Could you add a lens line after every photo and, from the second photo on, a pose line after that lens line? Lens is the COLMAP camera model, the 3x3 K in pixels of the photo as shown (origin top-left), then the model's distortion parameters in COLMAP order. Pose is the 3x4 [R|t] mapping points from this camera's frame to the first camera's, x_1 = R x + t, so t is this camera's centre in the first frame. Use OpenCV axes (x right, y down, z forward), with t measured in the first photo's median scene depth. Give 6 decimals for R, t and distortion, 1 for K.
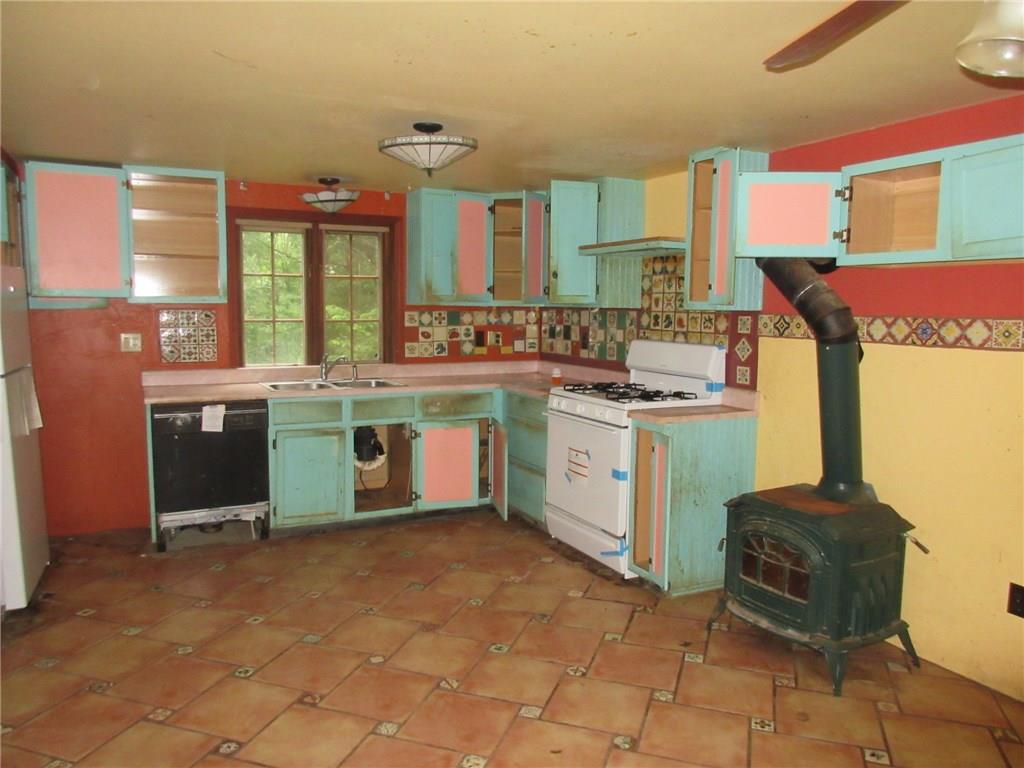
lens RADIAL K [[762.3, 0, 514.4], [0, 762.3, 382.7], [0, 0, 1]] dist [0.004956, 0.003680]
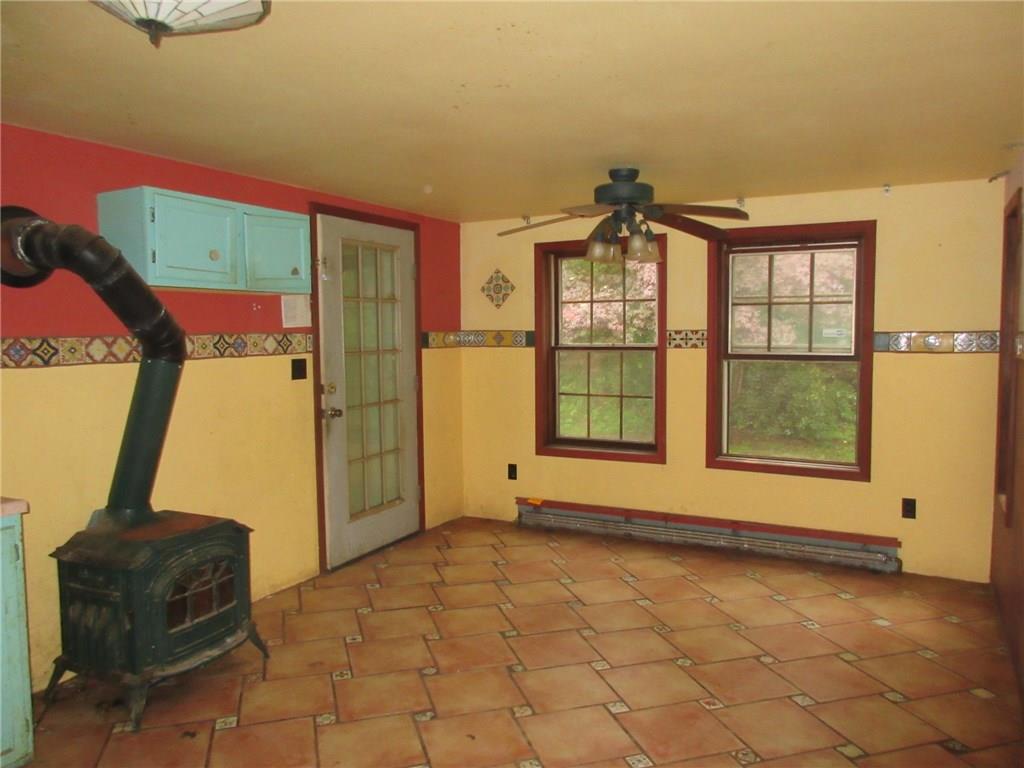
lens RADIAL K [[762.3, 0, 515.9], [0, 762.3, 384.6], [0, 0, 1]] dist [0.004956, 0.003680]
pose [[-0.566615, -0.072181, 0.820815, -0.639536], [0.083893, 0.985925, 0.144613, -0.124113], [-0.819701, 0.150801, -0.552584, 1.125678]]
